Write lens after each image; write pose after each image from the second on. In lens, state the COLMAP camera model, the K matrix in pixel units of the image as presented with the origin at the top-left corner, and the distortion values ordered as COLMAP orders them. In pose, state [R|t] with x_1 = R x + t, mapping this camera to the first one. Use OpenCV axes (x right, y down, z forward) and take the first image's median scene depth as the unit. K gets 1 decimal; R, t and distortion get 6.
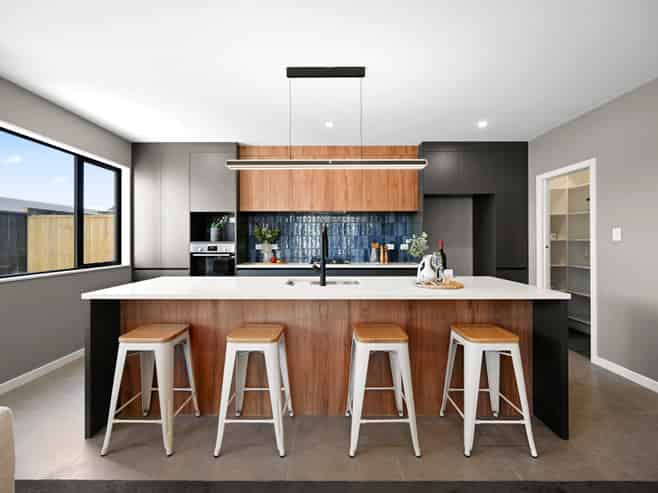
lens RADIAL K [[293.1, 0, 322.3], [0, 293.1, 241.0], [0, 0, 1]] dist [0.003391, 0.000115]
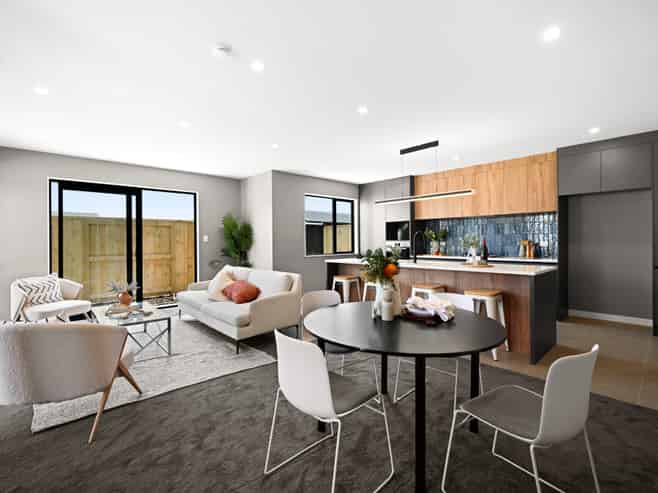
lens RADIAL K [[310.5, 0, 328.8], [0, 310.5, 243.6], [0, 0, 1]] dist [0.003362, -0.000314]
pose [[0.693473, 0.000296, -0.720482, 0.580334], [0.006543, 0.999956, 0.006708, 0.006334], [0.720453, -0.009366, 0.693441, -0.434052]]
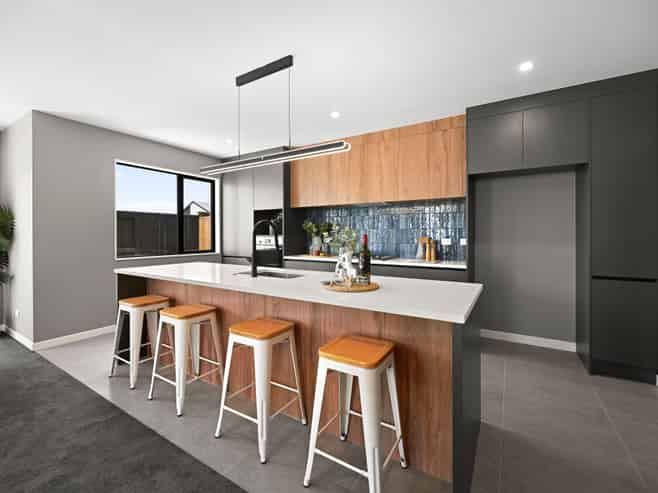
lens RADIAL K [[293.1, 0, 322.2], [0, 293.1, 236.3], [0, 0, 1]] dist [0.003391, 0.000115]
pose [[0.852715, 0.002824, -0.522370, 0.415117], [-0.000507, 0.999989, 0.004578, 0.001104], [0.522377, -0.003639, 0.852707, 0.125308]]
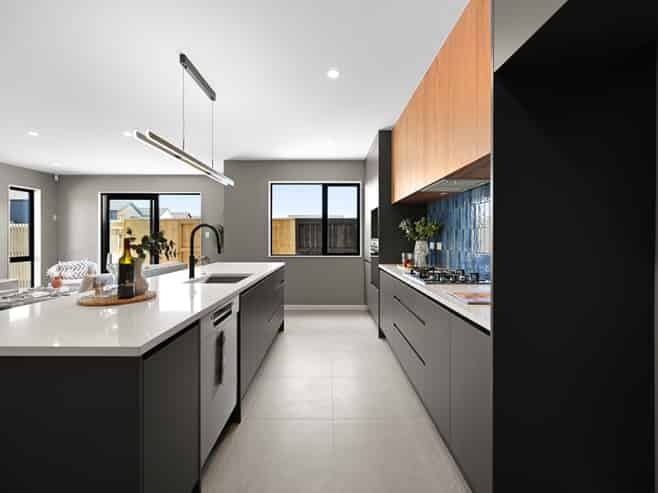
lens RADIAL K [[293.1, 0, 323.7], [0, 293.1, 236.1], [0, 0, 1]] dist [0.003391, 0.000115]
pose [[0.016291, -0.004918, -0.999855, 0.632243], [-0.005149, 0.999974, -0.005003, 0.000809], [0.999854, 0.005230, 0.016265, 0.810809]]
